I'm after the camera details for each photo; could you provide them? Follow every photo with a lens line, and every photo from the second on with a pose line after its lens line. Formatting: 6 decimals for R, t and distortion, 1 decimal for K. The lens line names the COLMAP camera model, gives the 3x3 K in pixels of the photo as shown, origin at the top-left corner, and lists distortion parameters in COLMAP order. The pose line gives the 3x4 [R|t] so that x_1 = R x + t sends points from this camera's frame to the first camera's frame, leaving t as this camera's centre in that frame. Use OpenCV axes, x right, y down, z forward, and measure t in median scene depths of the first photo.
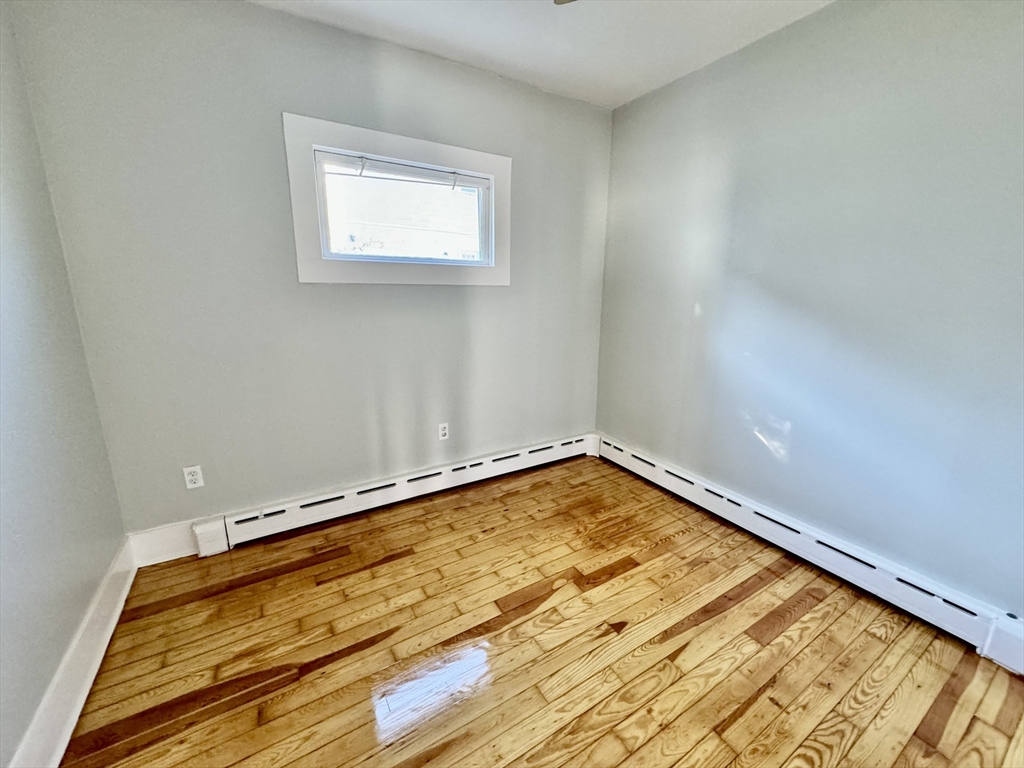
lens RADIAL K [[407.8, 0, 510.5], [0, 407.8, 380.6], [0, 0, 1]] dist [0.000838, 0.000012]
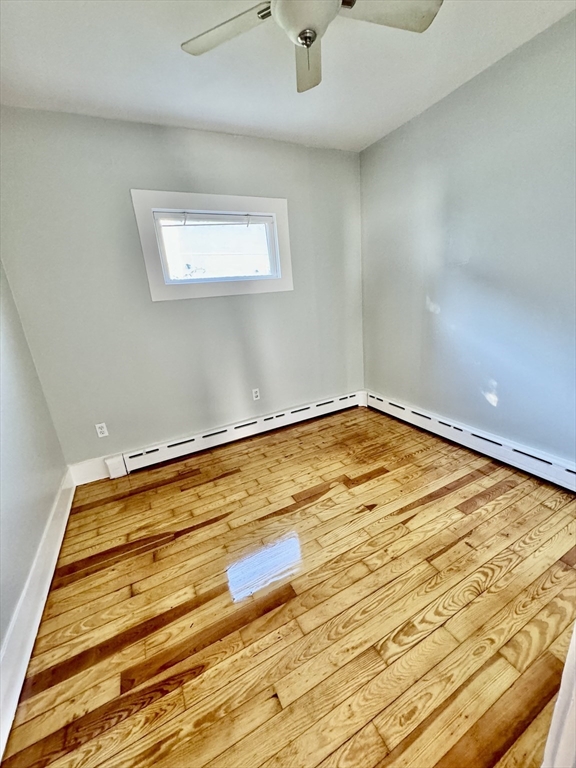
lens RADIAL K [[305.9, 0, 288.9], [0, 305.9, 382.5], [0, 0, 1]] dist [0.000838, 0.000012]
pose [[0.993654, -0.068969, -0.088853, 0.080966], [0.074301, 0.995538, 0.058166, 0.037512], [0.084445, -0.064399, 0.994345, -0.131218]]
